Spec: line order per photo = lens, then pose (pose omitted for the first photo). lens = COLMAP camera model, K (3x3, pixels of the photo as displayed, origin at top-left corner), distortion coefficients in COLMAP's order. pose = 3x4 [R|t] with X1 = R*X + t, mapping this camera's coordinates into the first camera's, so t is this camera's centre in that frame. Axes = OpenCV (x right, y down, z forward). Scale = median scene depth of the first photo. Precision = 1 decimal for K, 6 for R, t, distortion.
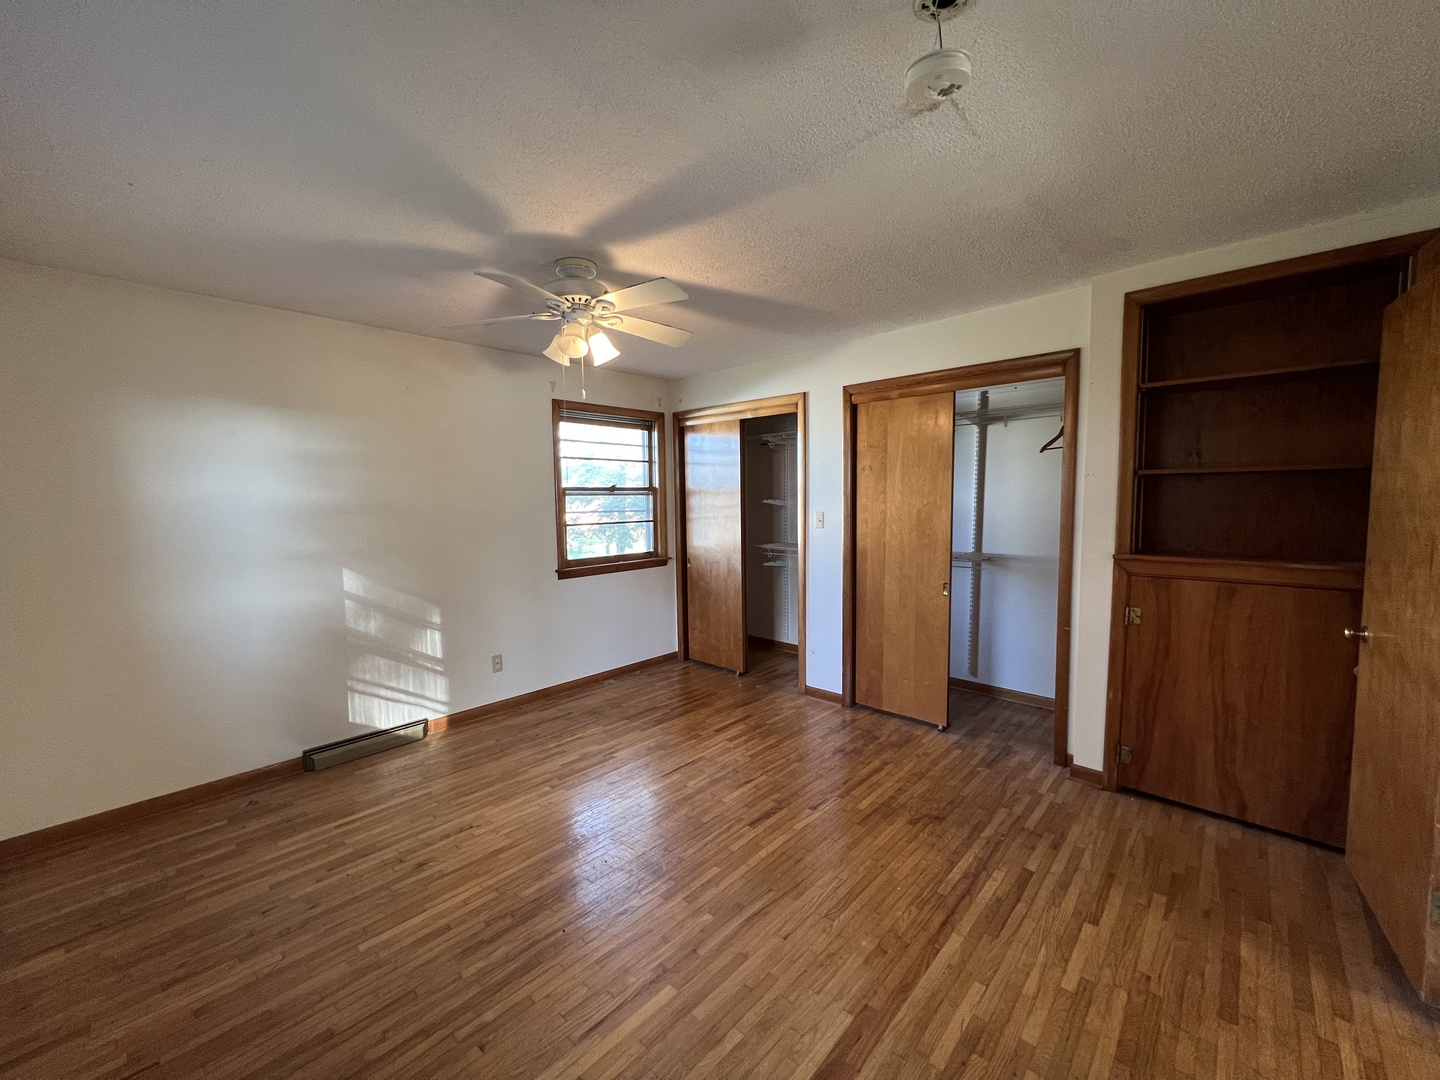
lens RADIAL K [[571.9, 0, 722.5], [0, 571.9, 539.4], [0, 0, 1]] dist [-0.001342, -0.000606]
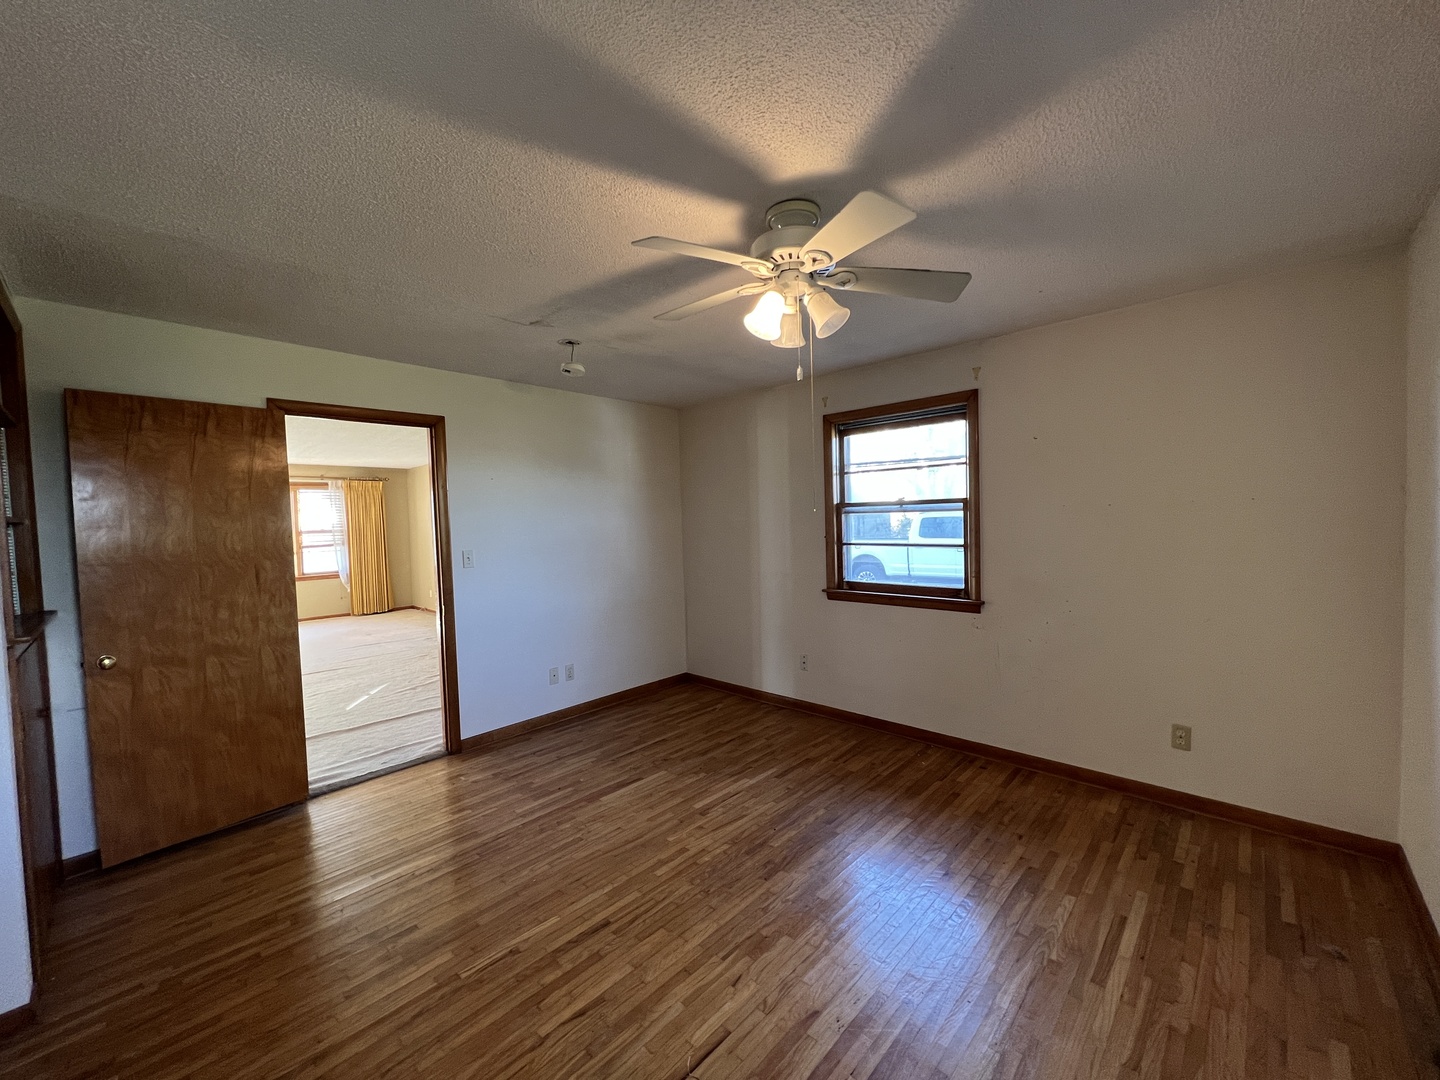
lens RADIAL K [[571.9, 0, 720.1], [0, 571.9, 542.4], [0, 0, 1]] dist [-0.001342, -0.000606]
pose [[-0.999093, 0.040721, 0.012449, -0.153451], [0.041953, 0.991375, 0.124157, -0.148694], [-0.007286, 0.124567, -0.992184, 1.843538]]
